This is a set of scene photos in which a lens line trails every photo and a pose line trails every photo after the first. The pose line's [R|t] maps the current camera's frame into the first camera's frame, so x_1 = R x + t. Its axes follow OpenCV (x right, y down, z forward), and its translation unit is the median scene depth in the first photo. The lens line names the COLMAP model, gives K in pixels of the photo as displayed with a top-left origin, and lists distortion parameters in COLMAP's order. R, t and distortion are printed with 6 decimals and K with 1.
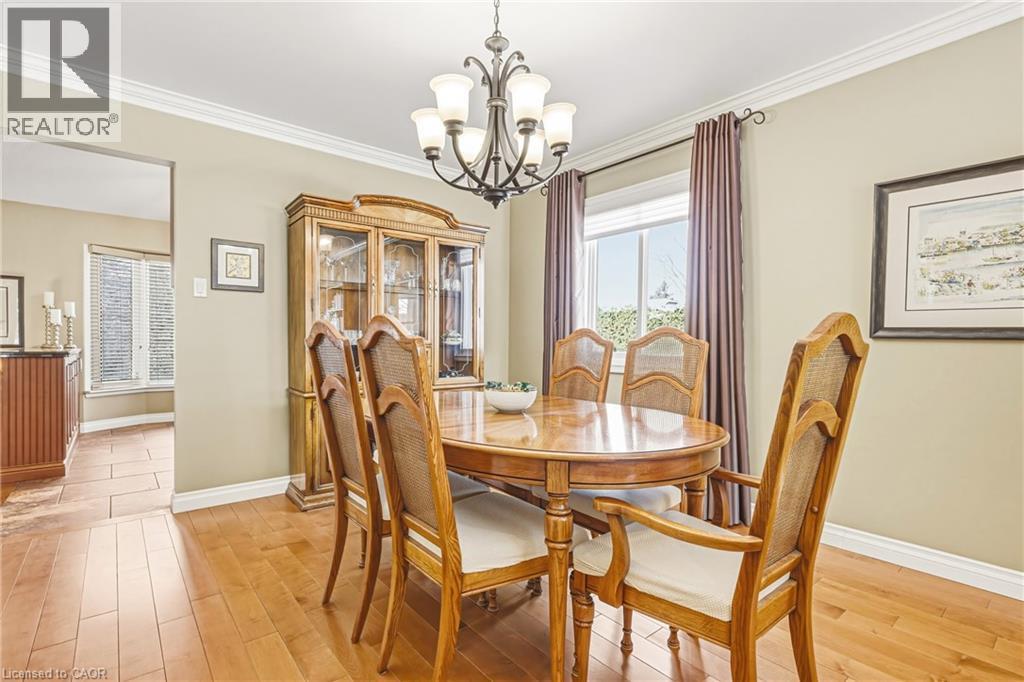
lens RADIAL K [[499.5, 0, 511.1], [0, 499.5, 353.9], [0, 0, 1]] dist [0.000580, 0.000087]
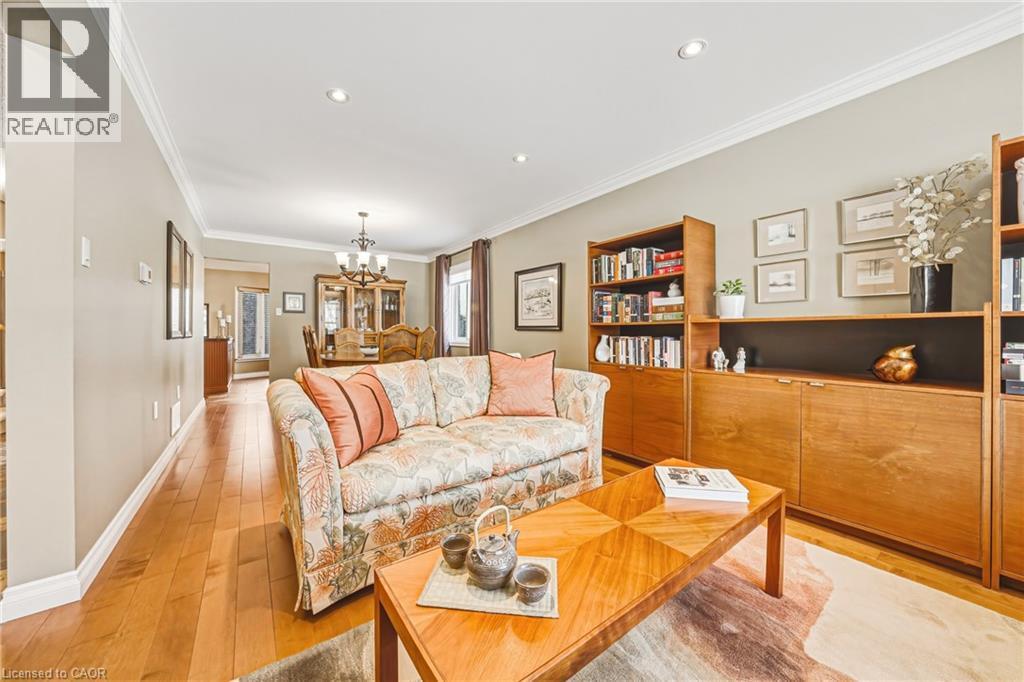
lens RADIAL K [[379.7, 0, 512.0], [0, 379.7, 341.0], [0, 0, 1]] dist [-0.000537, -0.000051]
pose [[0.997119, -0.007129, -0.075522, 0.569005], [0.006801, 0.999966, -0.004592, 0.025516], [0.075552, 0.004065, 0.997134, -0.671713]]
